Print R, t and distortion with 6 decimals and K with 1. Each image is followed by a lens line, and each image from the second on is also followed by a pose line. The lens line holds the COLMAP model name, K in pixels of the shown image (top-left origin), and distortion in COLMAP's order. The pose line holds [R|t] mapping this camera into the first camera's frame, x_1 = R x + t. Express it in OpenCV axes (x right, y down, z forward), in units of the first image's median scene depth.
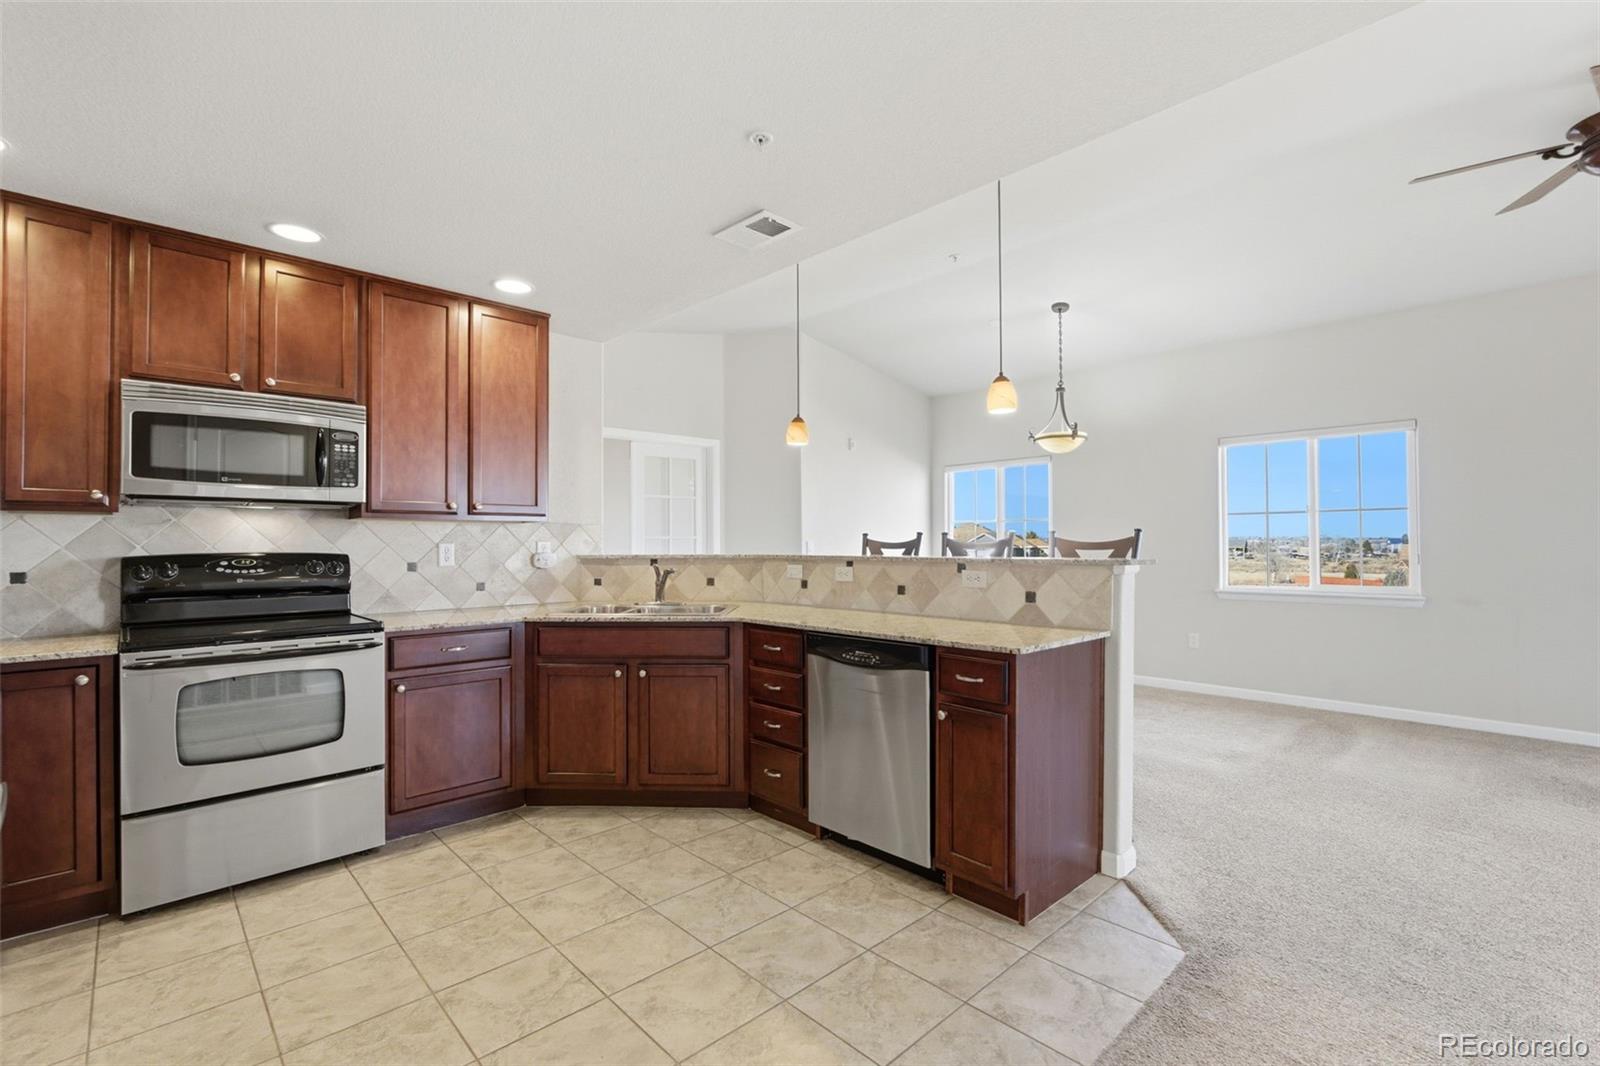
lens RADIAL K [[715.6, 0, 798.9], [0, 715.6, 528.4], [0, 0, 1]] dist [-0.008418, 0.000169]
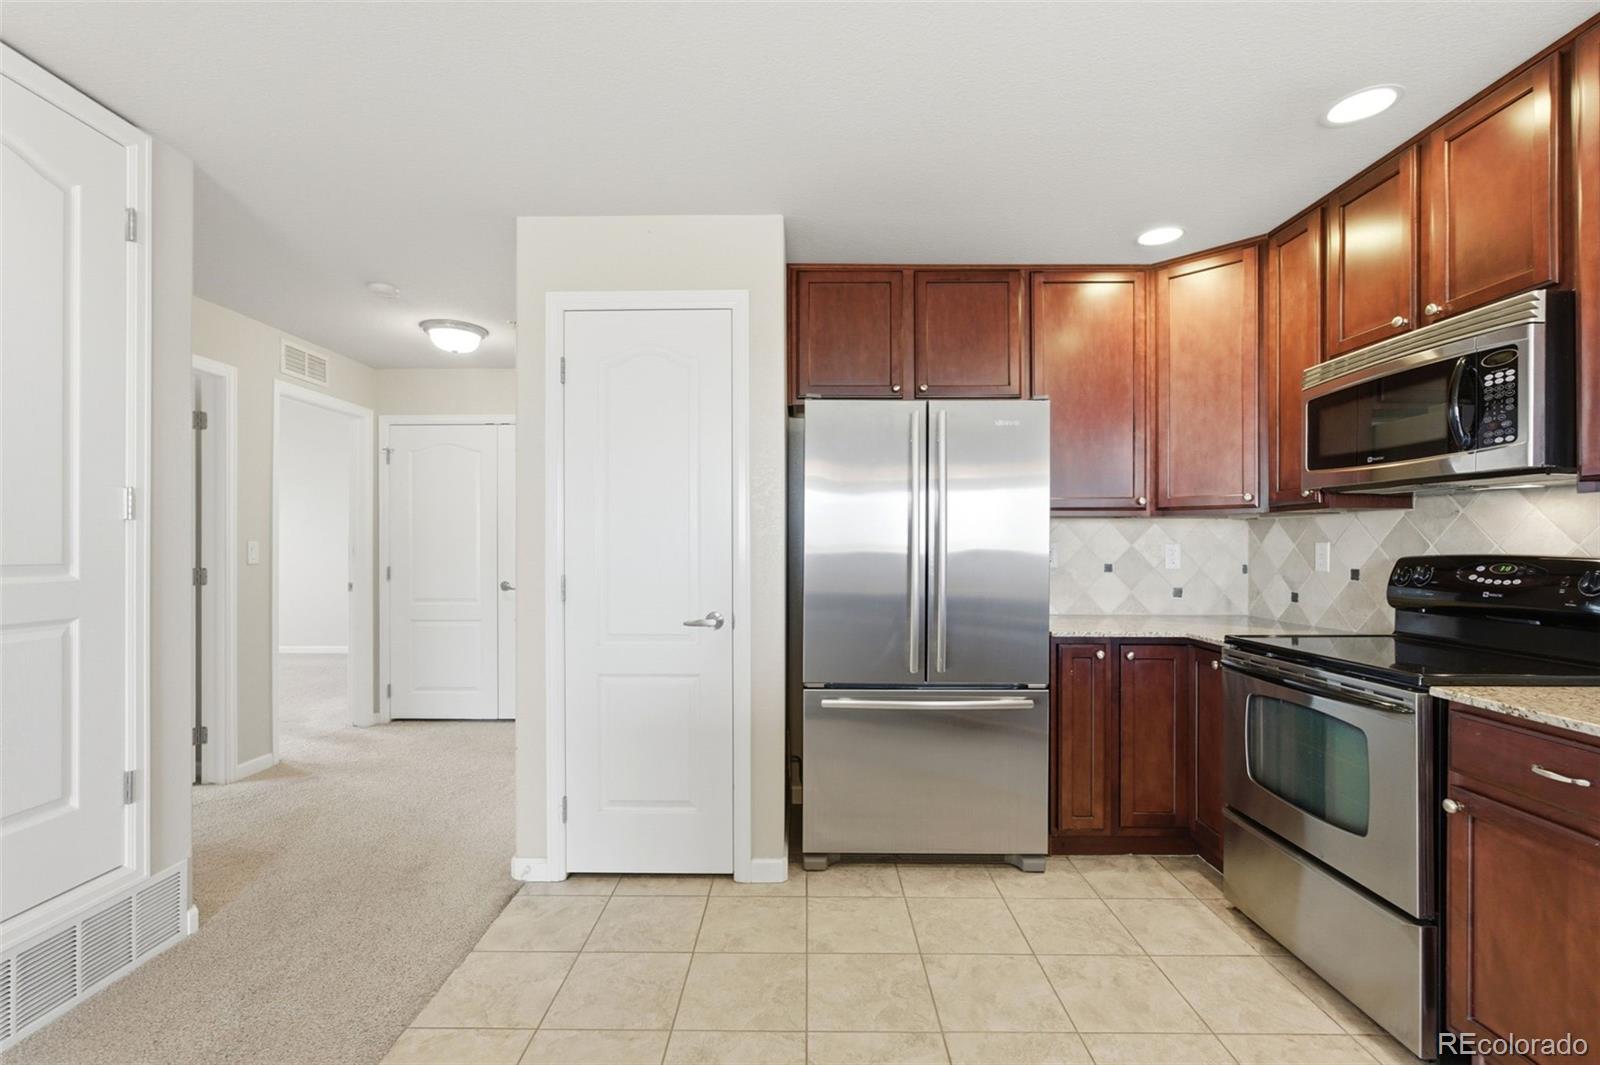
lens RADIAL K [[696.3, 0, 800.3], [0, 696.3, 539.7], [0, 0, 1]] dist [-0.001846, 0.000265]
pose [[-0.691186, -0.000938, -0.722676, 0.174863], [0.019038, 0.999628, -0.019505, 0.020823], [0.722426, -0.027240, -0.690911, 1.003860]]
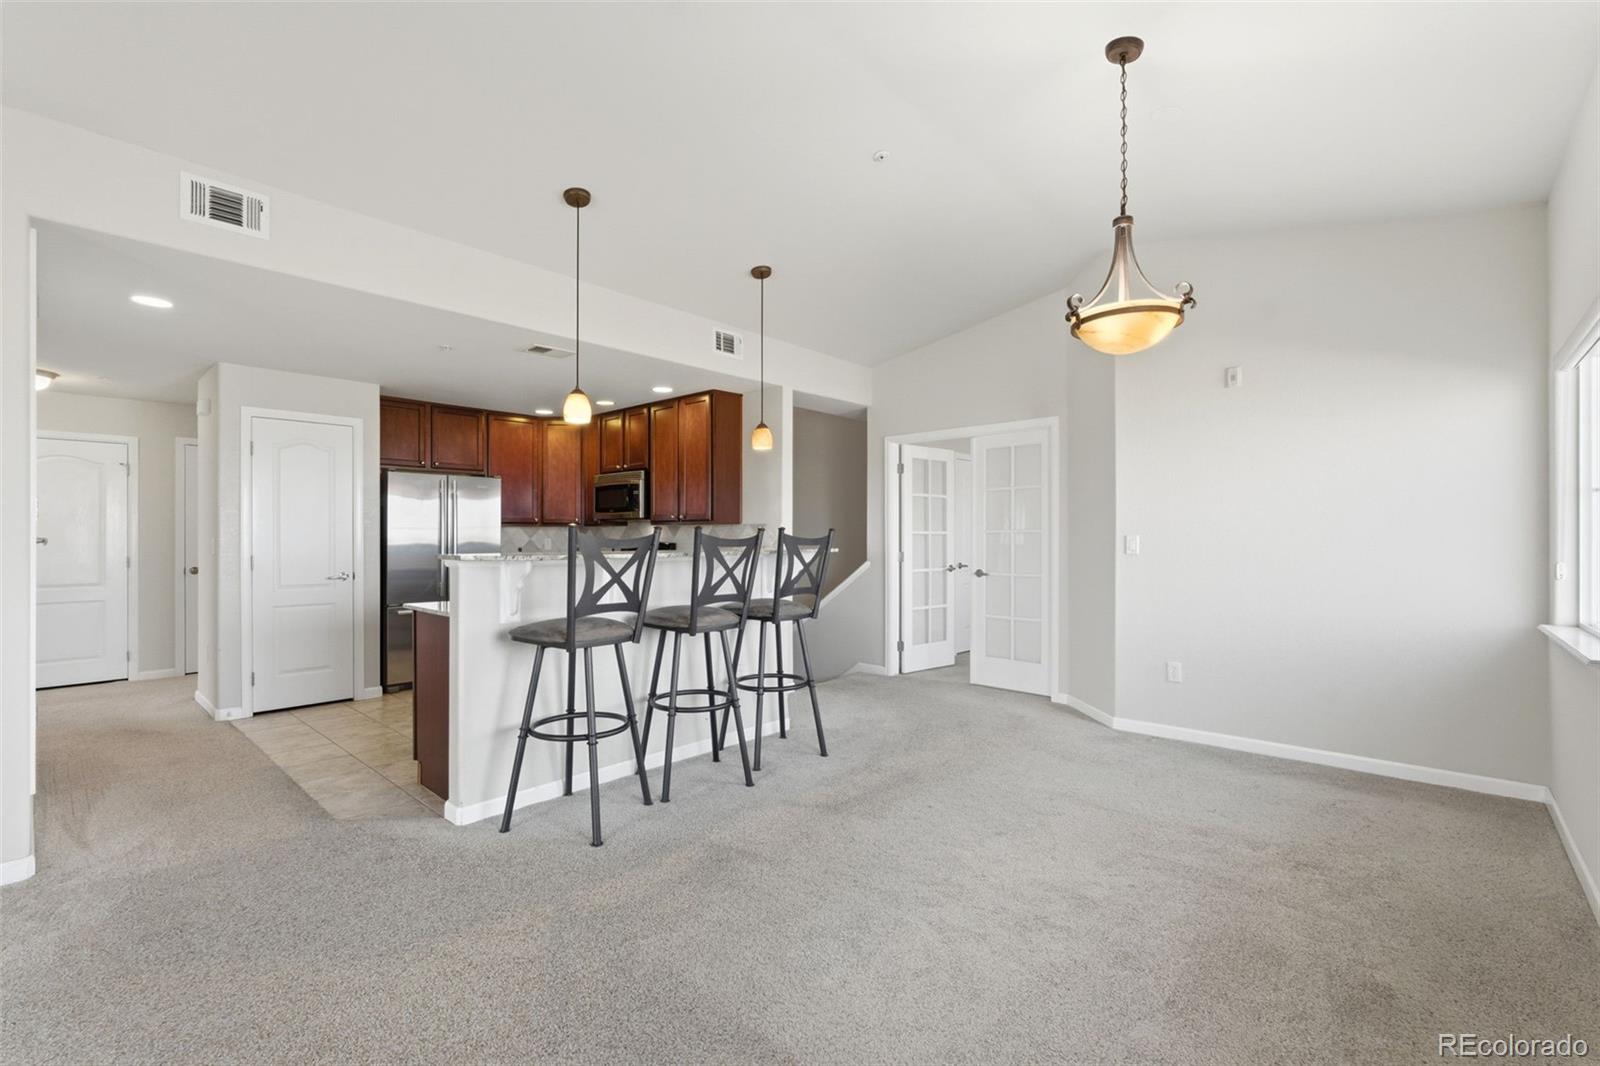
lens RADIAL K [[696.3, 0, 800.3], [0, 696.3, 540.2], [0, 0, 1]] dist [-0.001846, 0.000265]
pose [[0.087749, 0.008665, -0.996105, 1.493204], [0.024127, 0.999650, 0.010821, 0.018300], [0.995850, -0.024982, 0.087509, 1.336986]]
